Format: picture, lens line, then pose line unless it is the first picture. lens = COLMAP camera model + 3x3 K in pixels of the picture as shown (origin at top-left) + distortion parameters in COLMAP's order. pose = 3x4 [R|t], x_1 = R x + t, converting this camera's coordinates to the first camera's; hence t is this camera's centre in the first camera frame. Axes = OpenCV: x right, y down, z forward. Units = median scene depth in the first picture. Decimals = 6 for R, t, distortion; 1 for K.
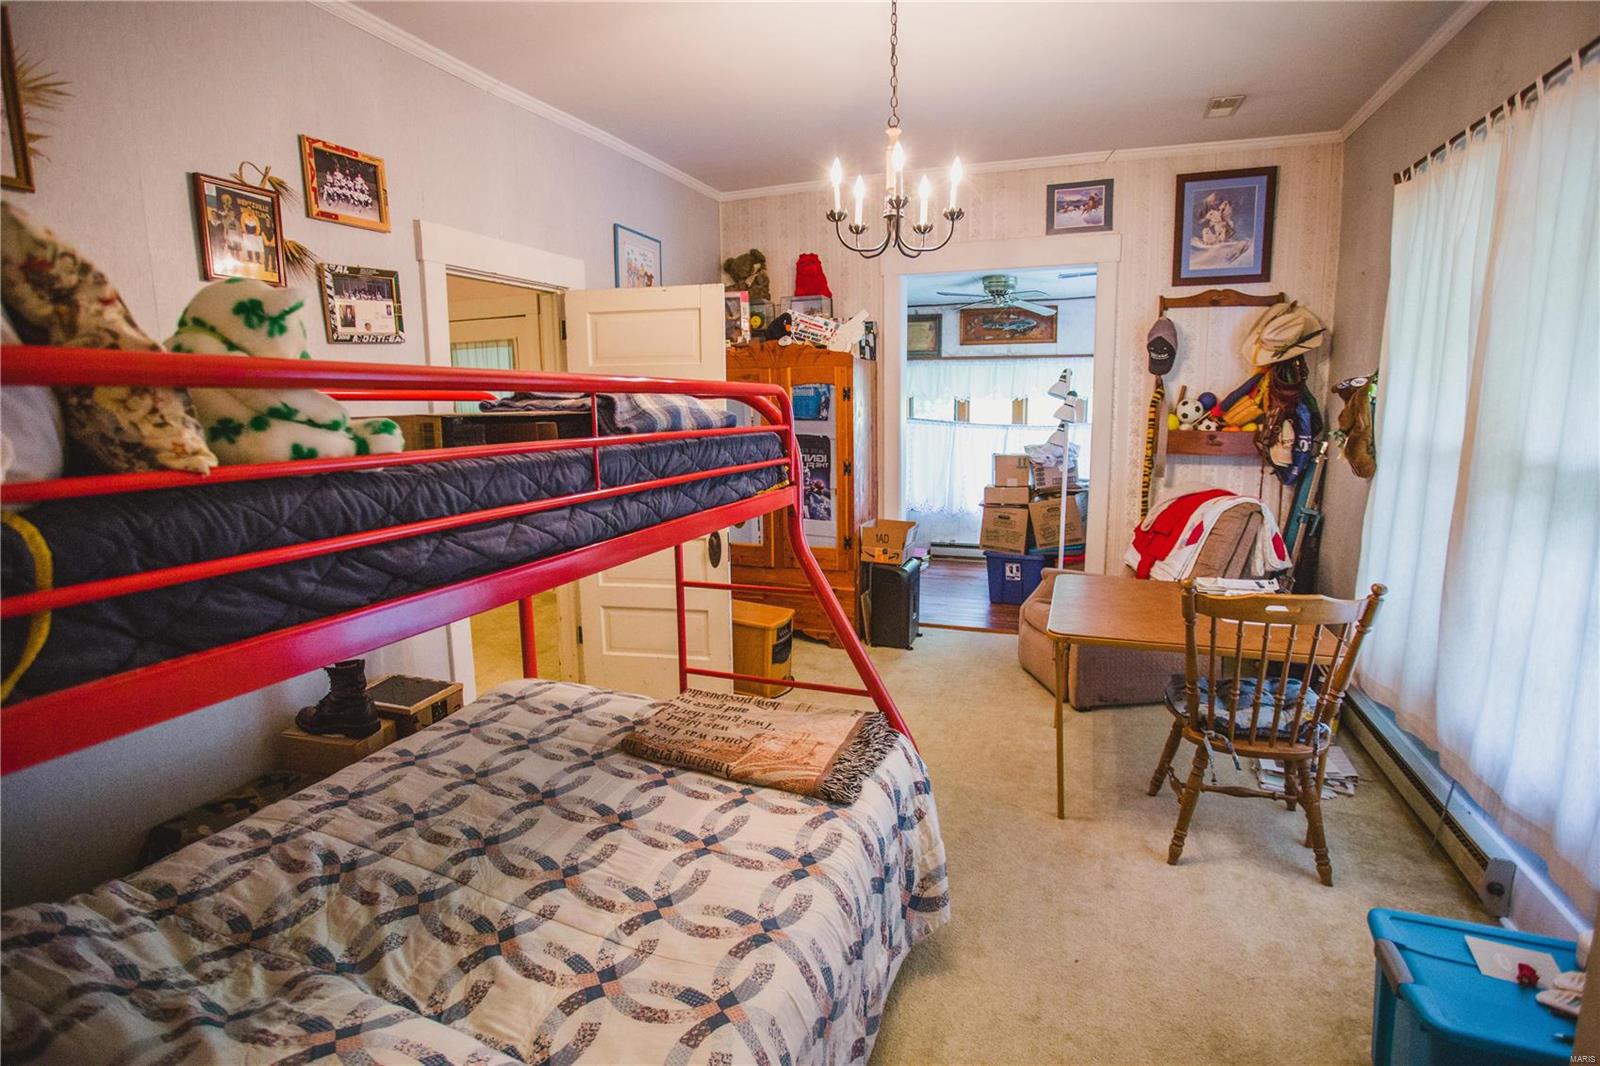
lens RADIAL K [[780.6, 0, 806.9], [0, 780.6, 531.9], [0, 0, 1]] dist [-0.029344, -0.000194]
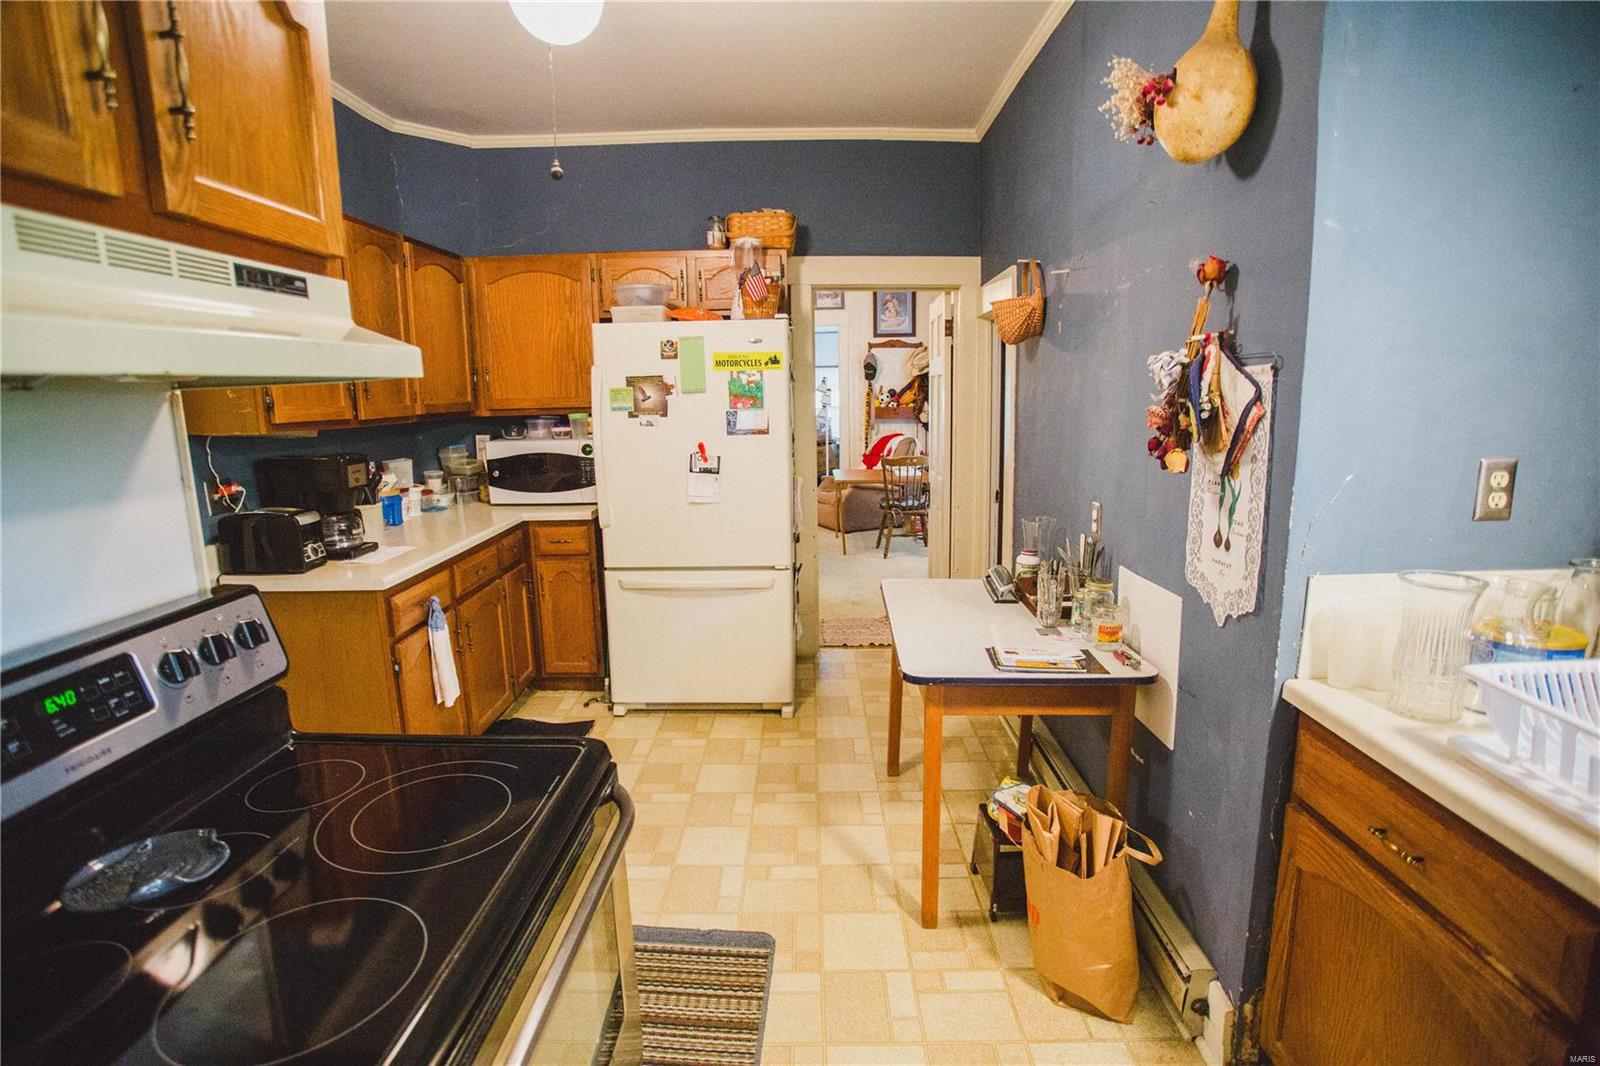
lens RADIAL K [[780.6, 0, 794.1], [0, 780.6, 530.1], [0, 0, 1]] dist [-0.029344, -0.000194]
pose [[0.950890, -0.055006, 0.304603, -0.402618], [0.057127, 0.998365, 0.001953, 0.185043], [-0.304213, 0.015544, 0.952477, -0.935262]]
